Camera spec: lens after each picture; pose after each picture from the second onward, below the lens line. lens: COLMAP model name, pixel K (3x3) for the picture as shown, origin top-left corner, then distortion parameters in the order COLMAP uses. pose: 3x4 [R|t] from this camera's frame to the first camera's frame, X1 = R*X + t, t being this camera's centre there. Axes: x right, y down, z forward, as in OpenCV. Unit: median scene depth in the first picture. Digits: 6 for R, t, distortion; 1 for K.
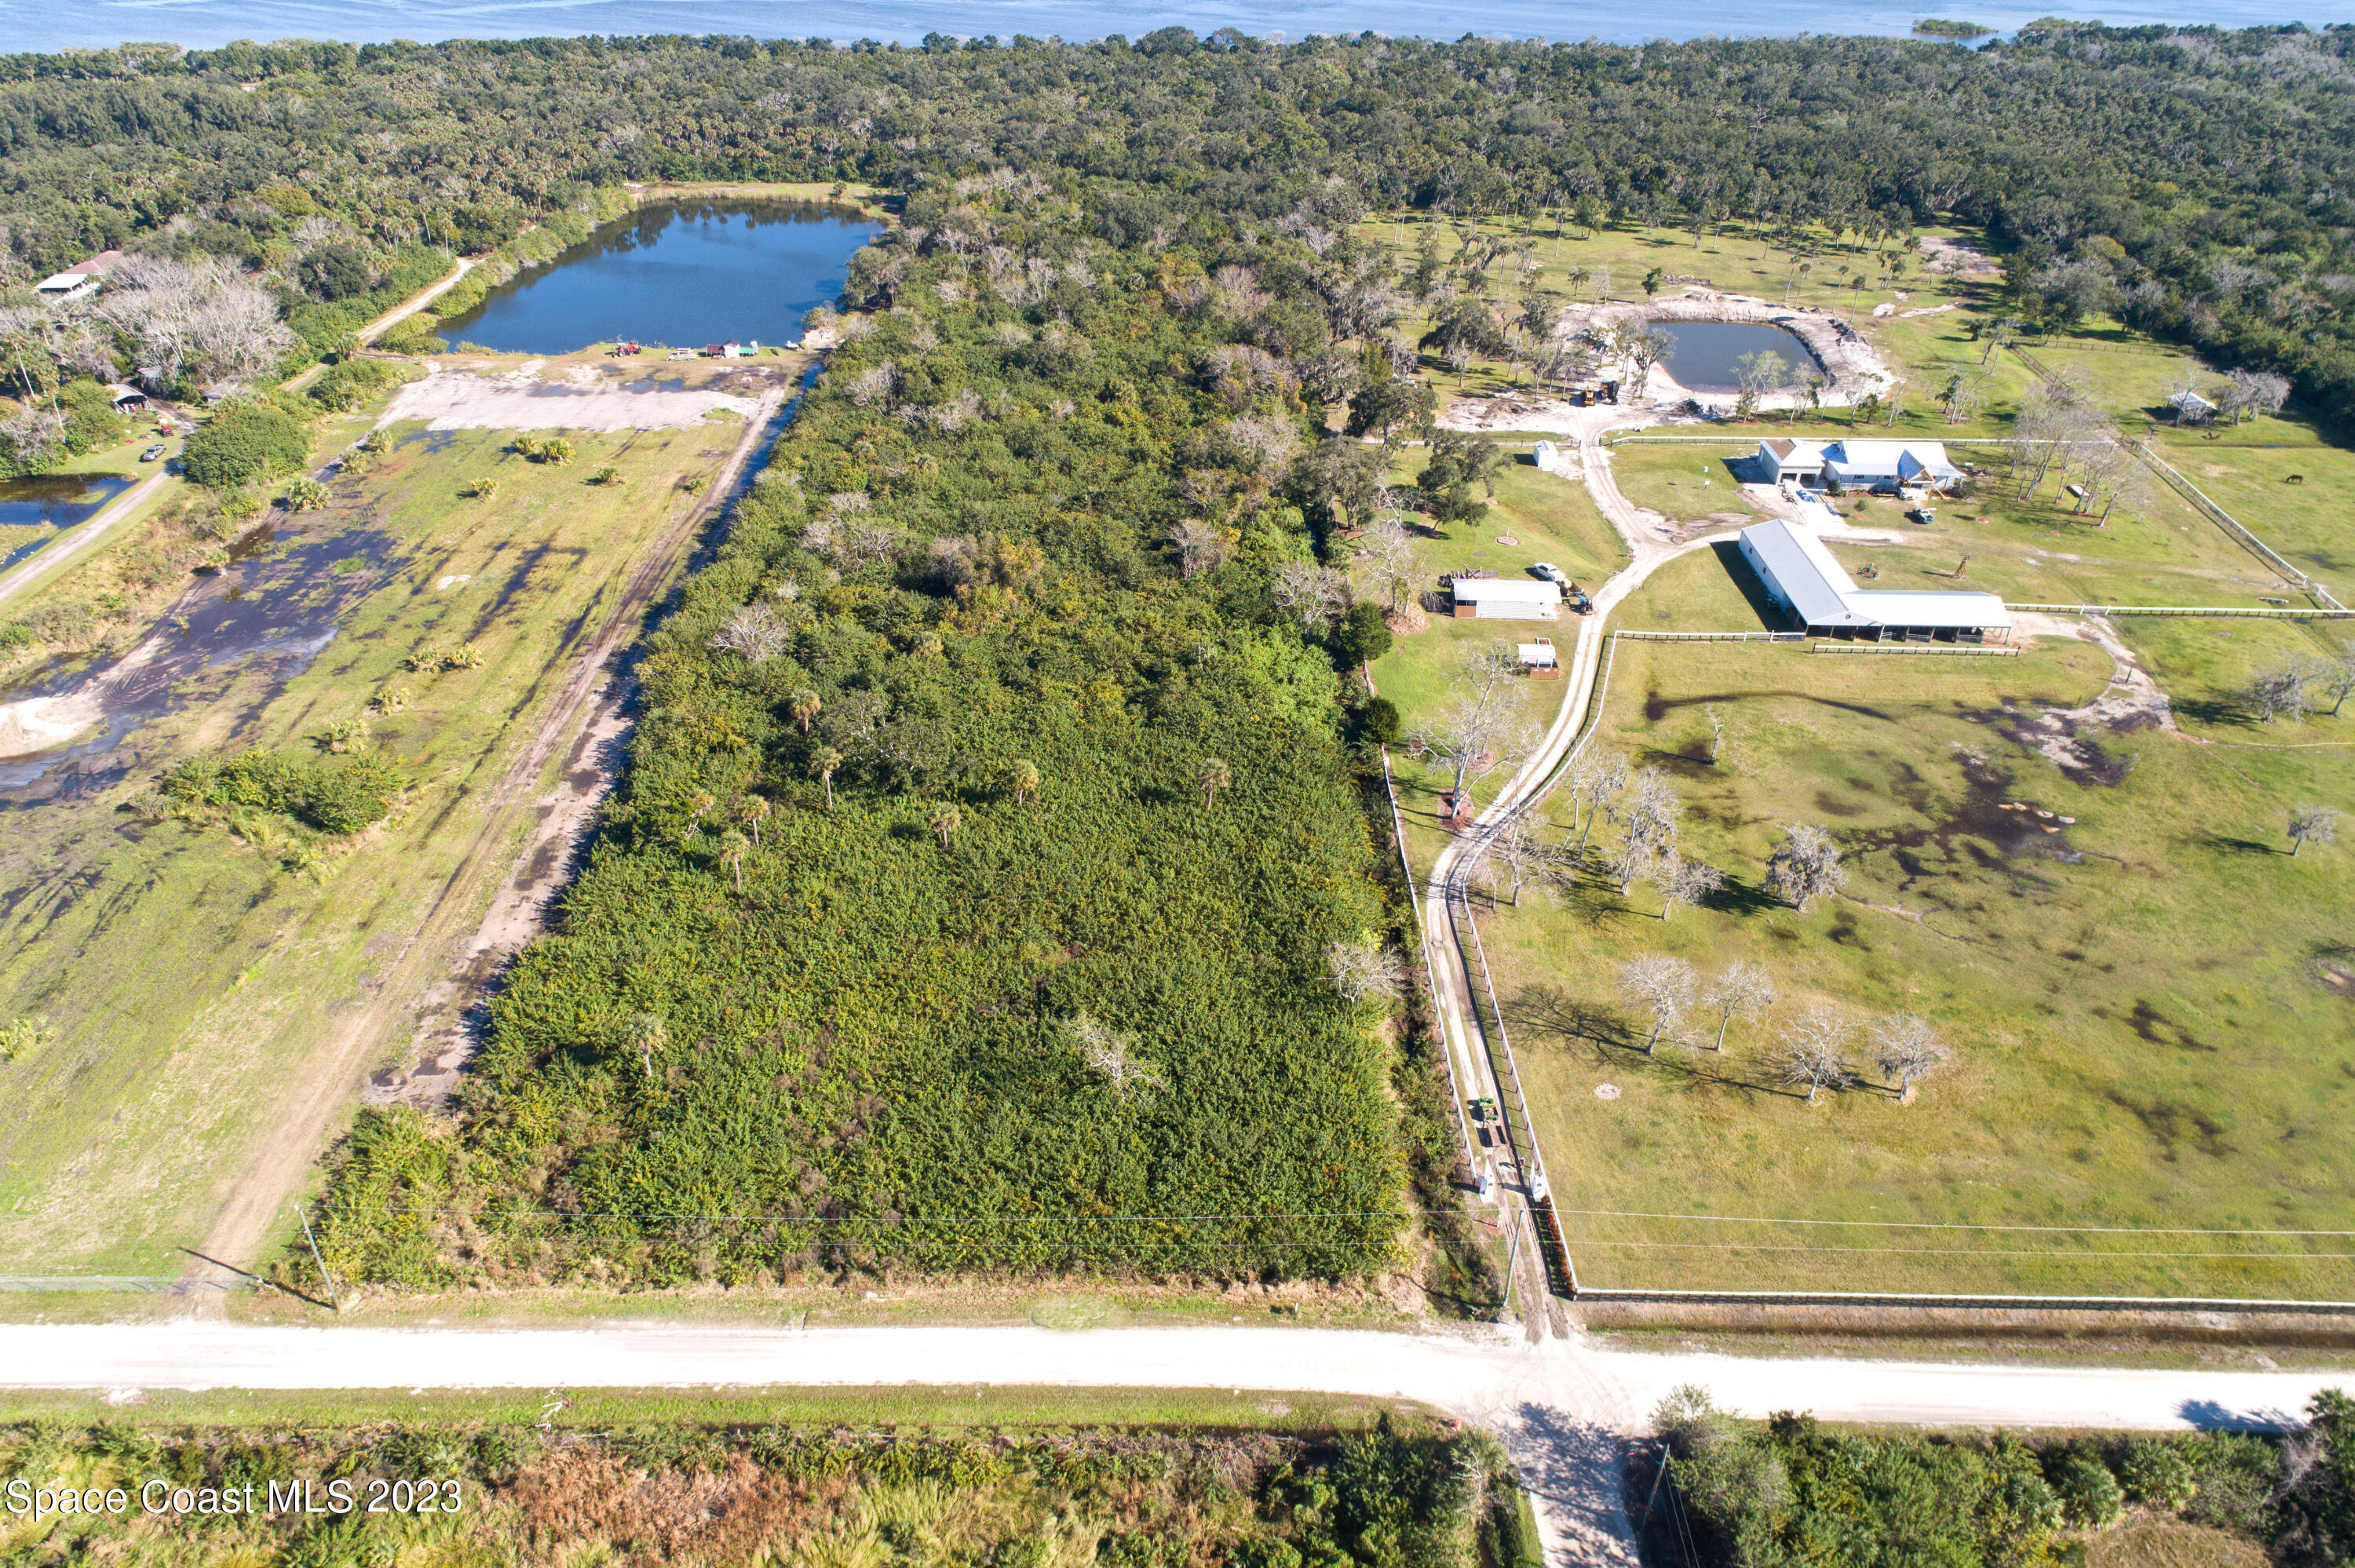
lens RADIAL K [[1587.9, 0, 1175.8], [0, 1587.9, 780.5], [0, 0, 1]] dist [-0.005281, 0.010455]
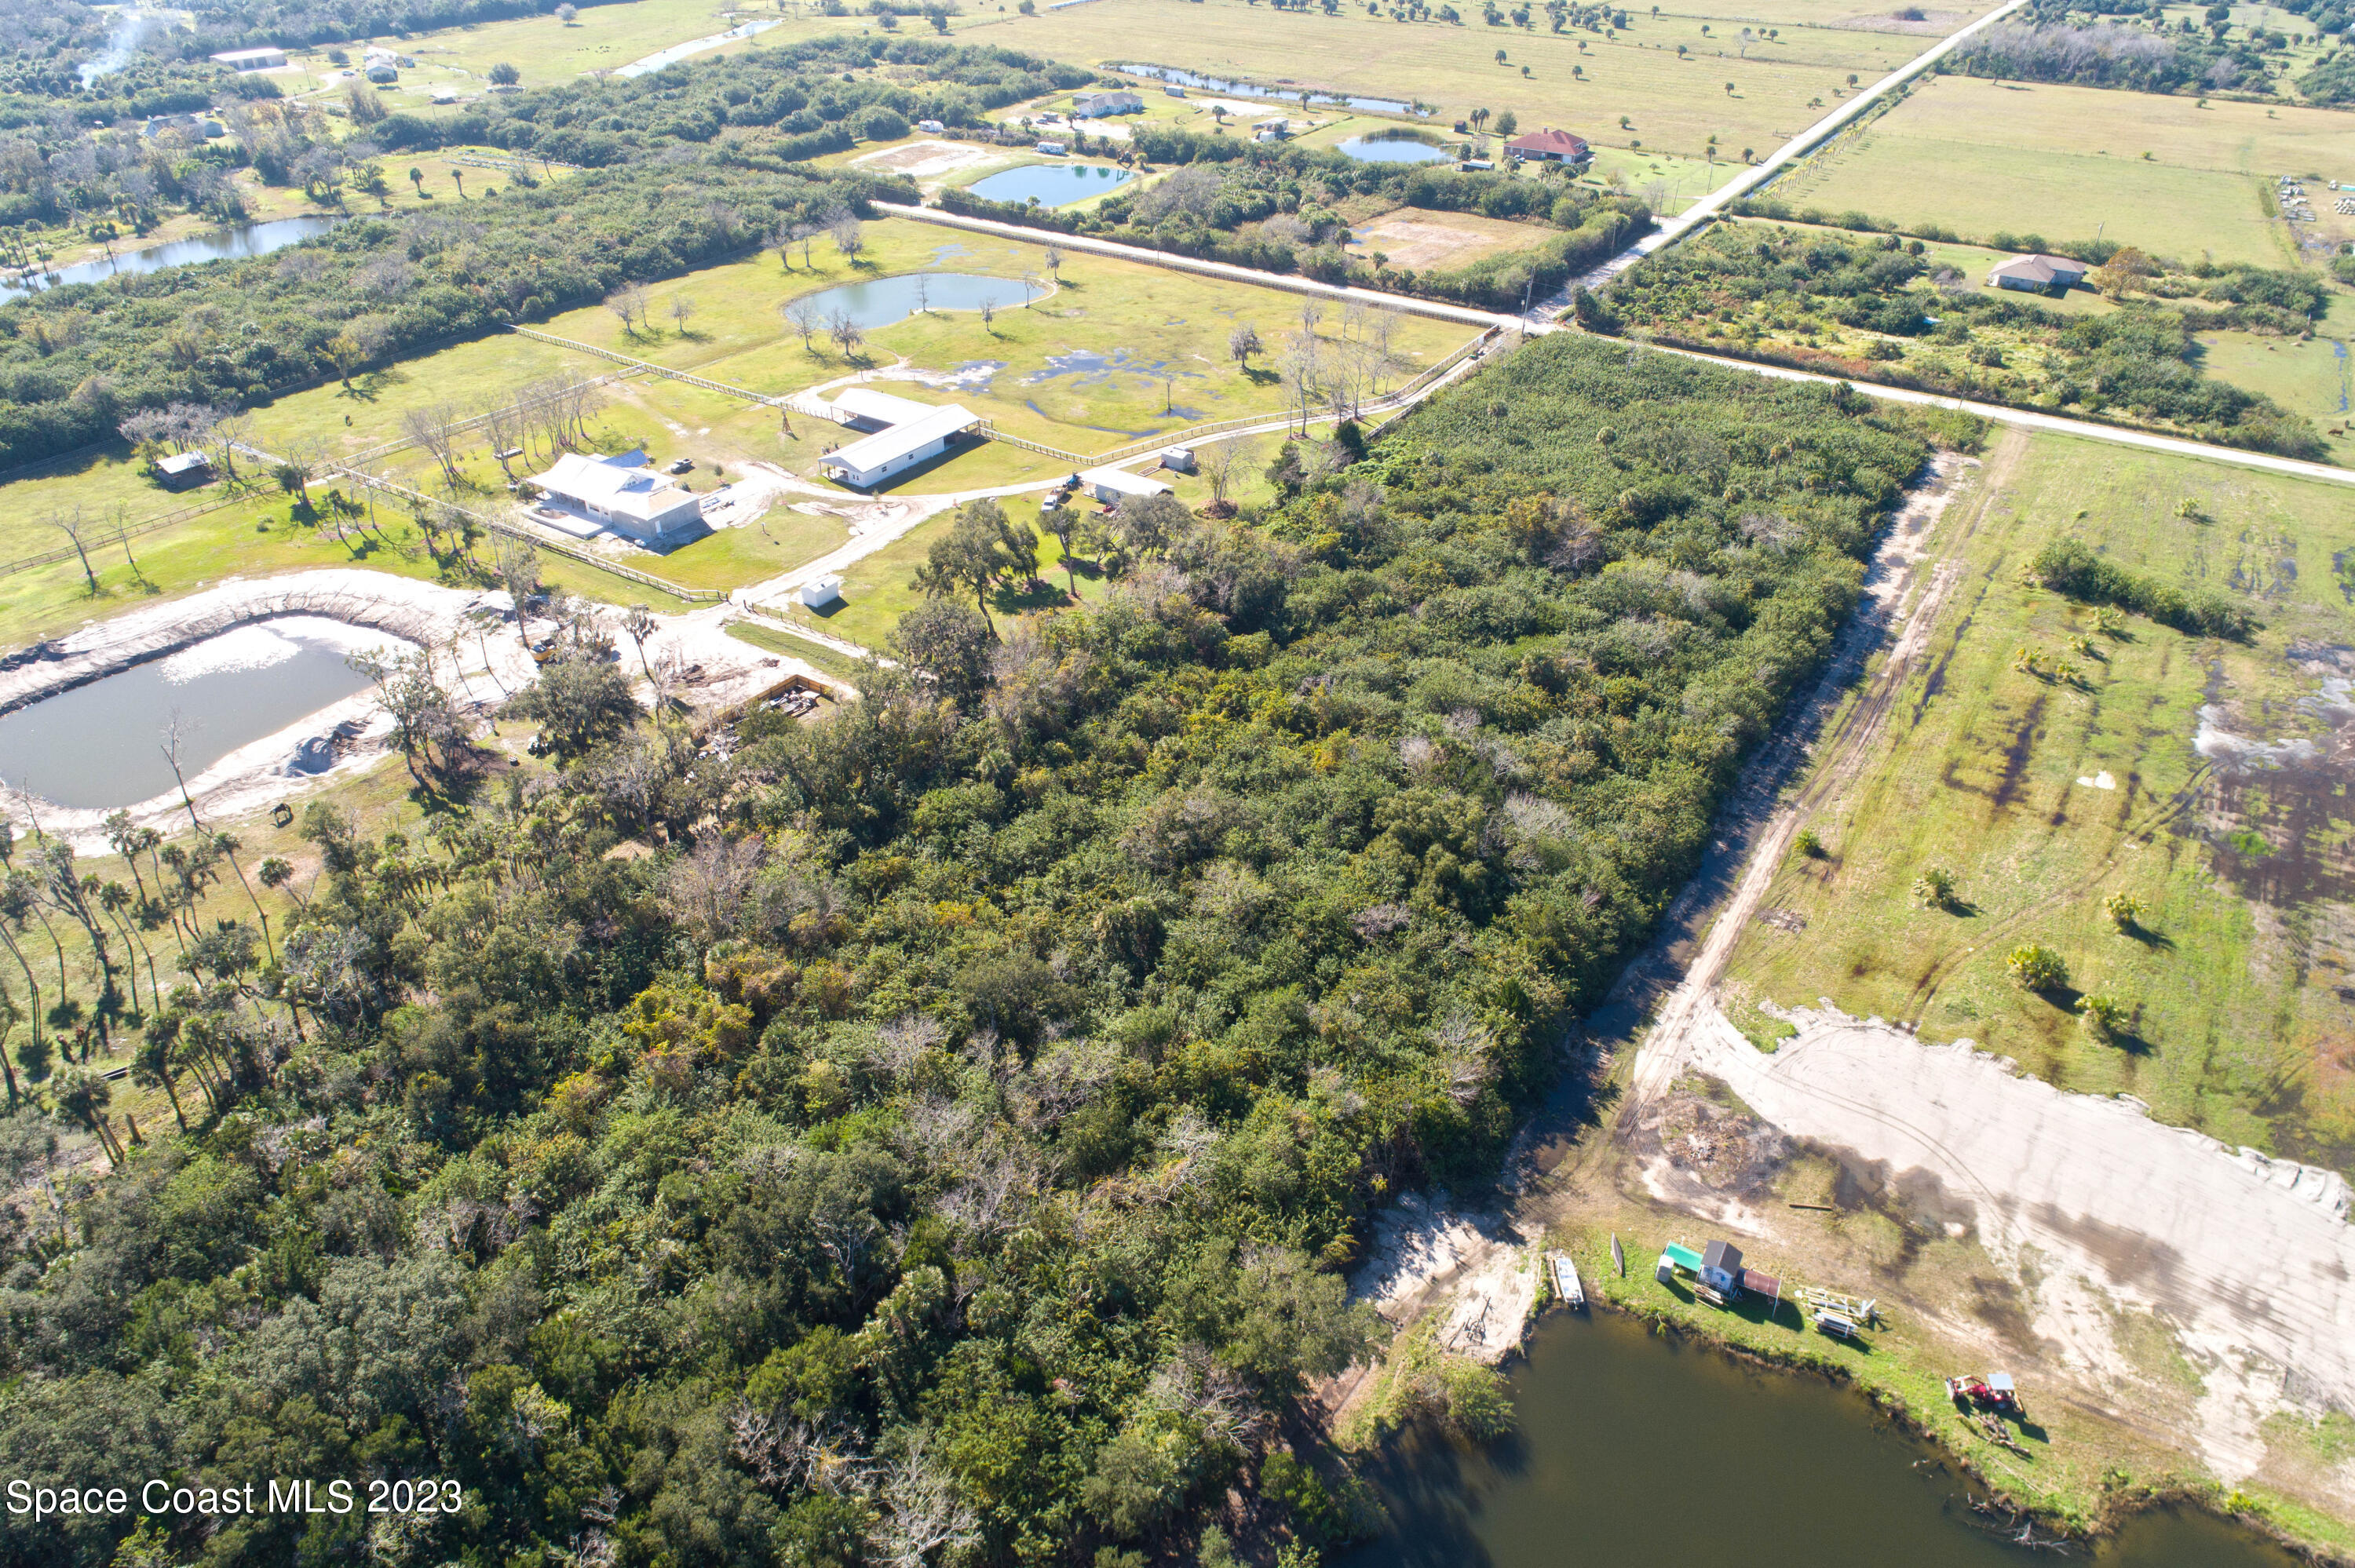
lens RADIAL K [[1587.9, 0, 1175.8], [0, 1587.9, 780.5], [0, 0, 1]] dist [-0.005281, 0.010455]
pose [[-0.838250, -0.312642, 0.446758, -0.408379], [0.281796, 0.453047, 0.845777, -0.970726], [-0.466828, 0.834867, -0.291665, 1.442121]]
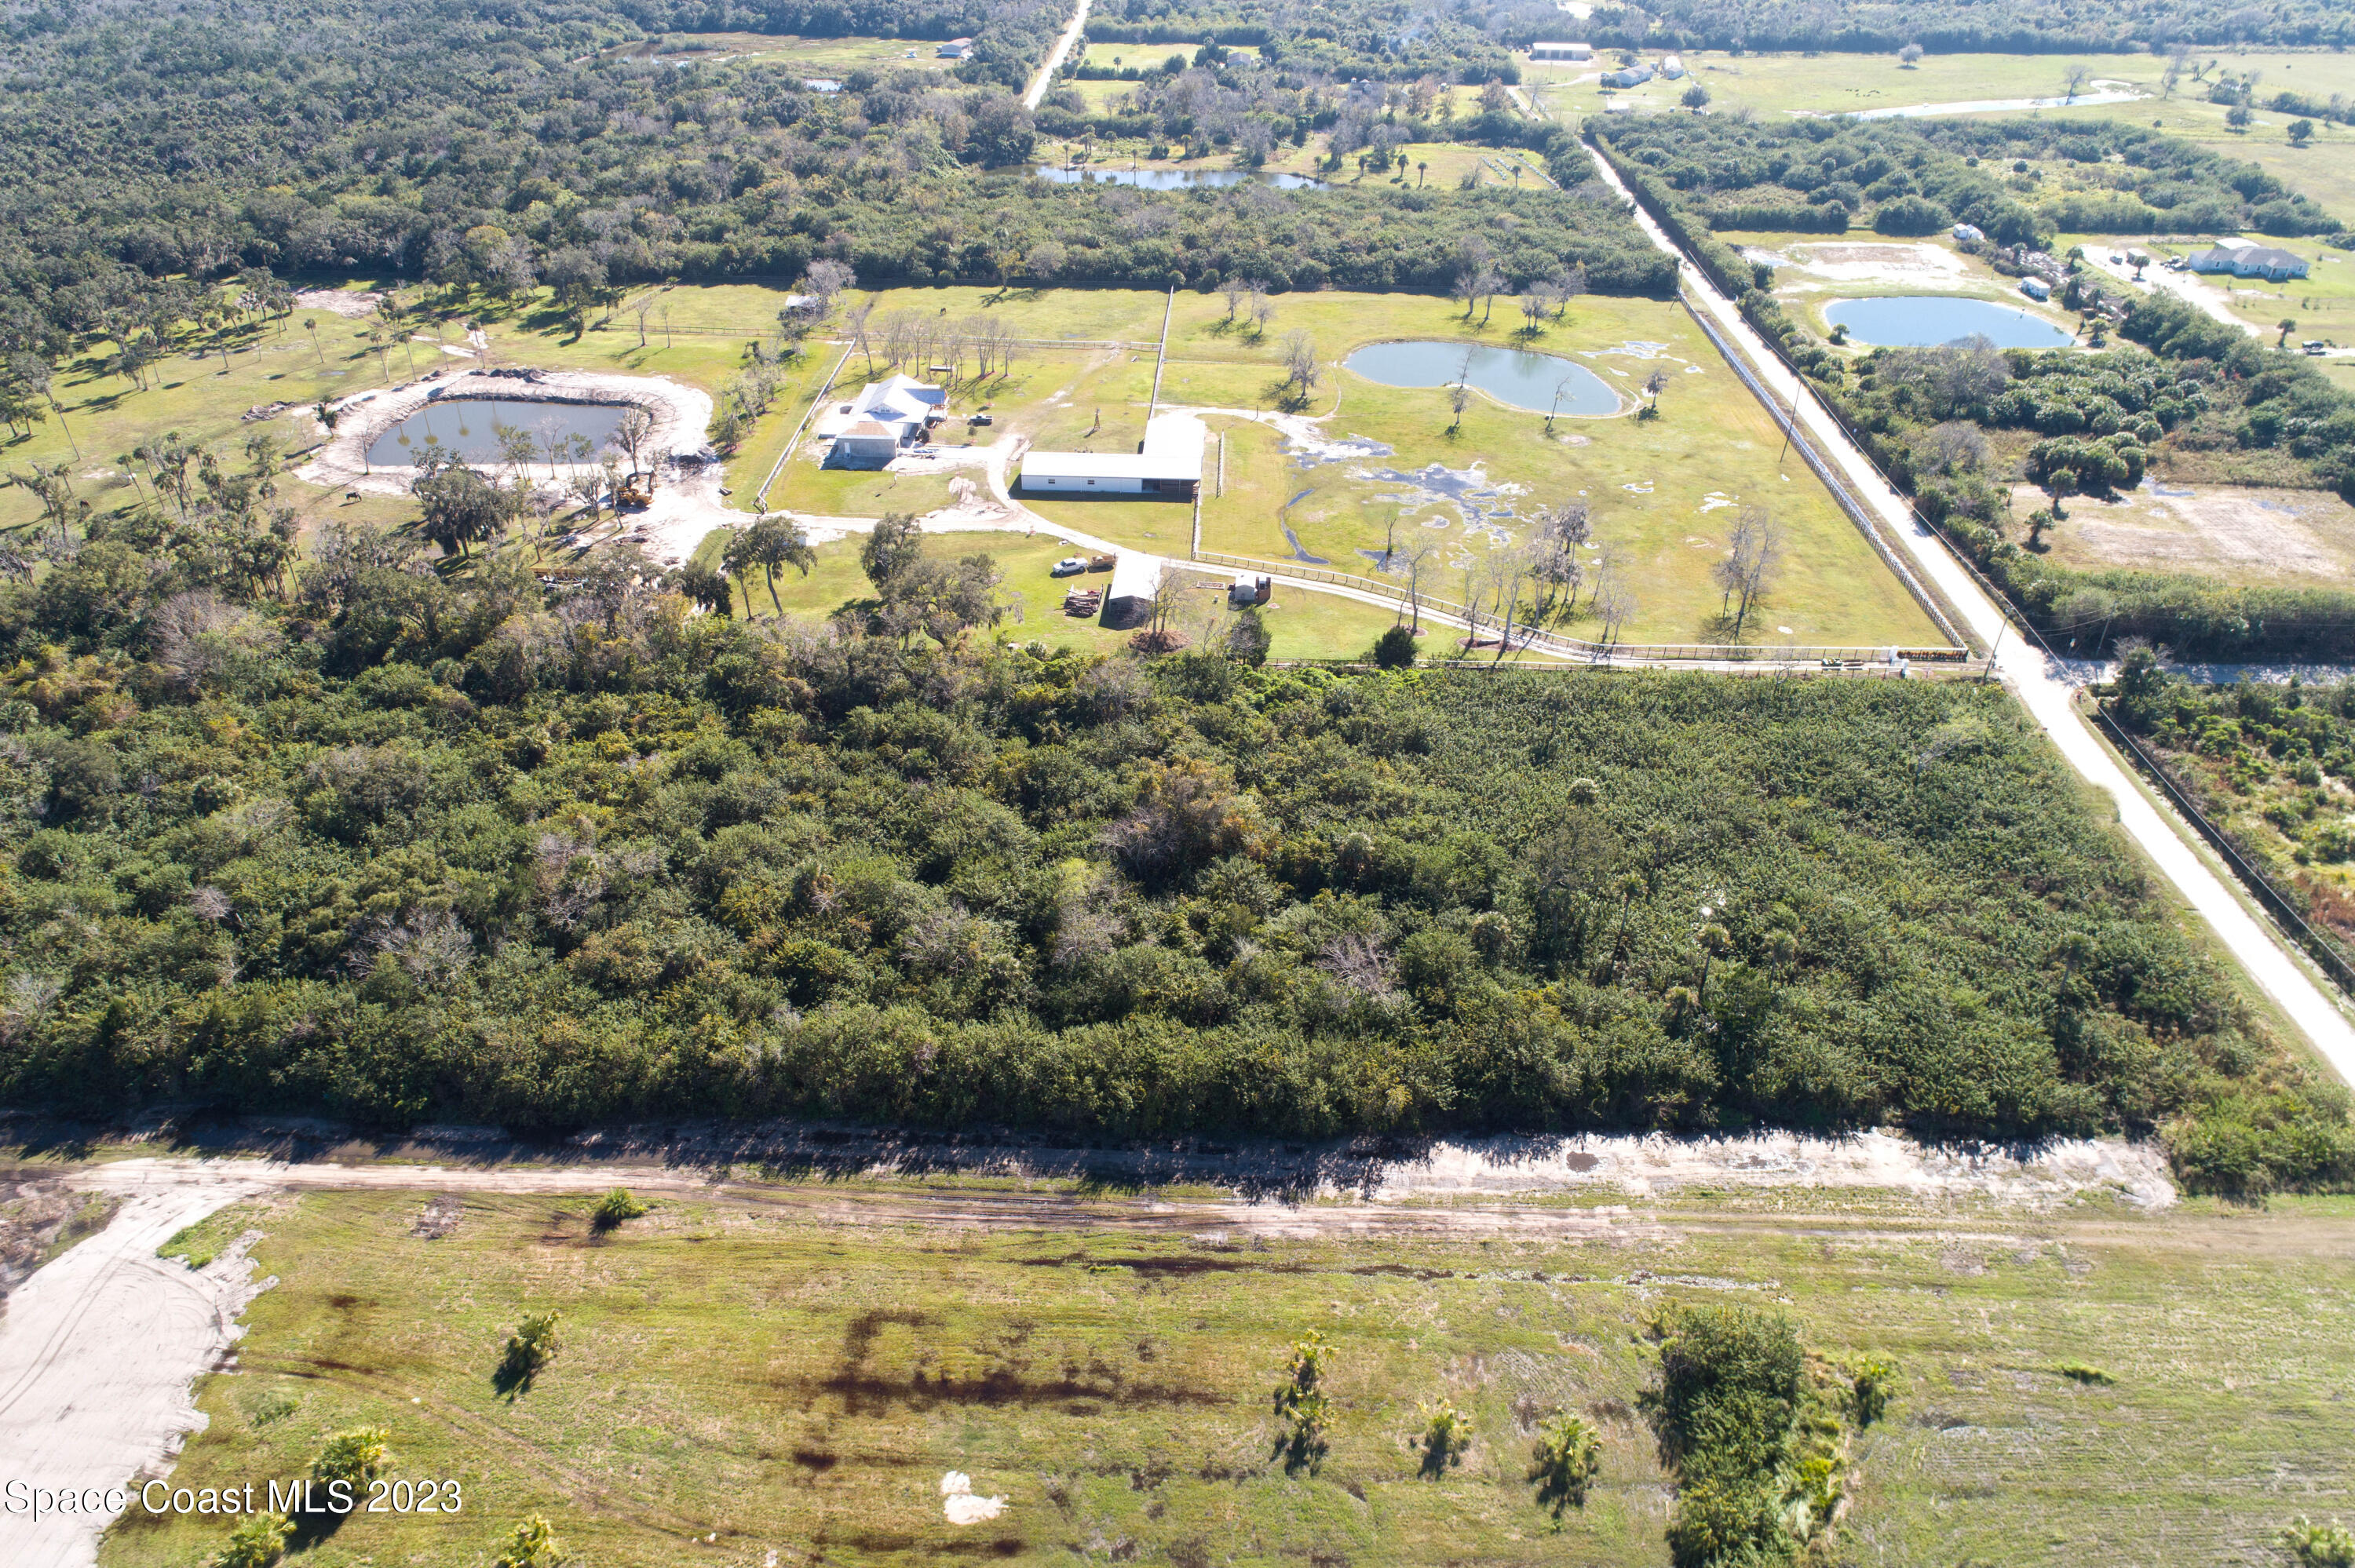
lens RADIAL K [[1587.9, 0, 1175.8], [0, 1587.9, 780.5], [0, 0, 1]] dist [-0.005281, 0.010455]
pose [[0.026871, -0.555079, 0.831363, -0.731174], [0.534201, 0.710926, 0.457399, -0.477243], [-0.844930, 0.431824, 0.315627, 0.657294]]
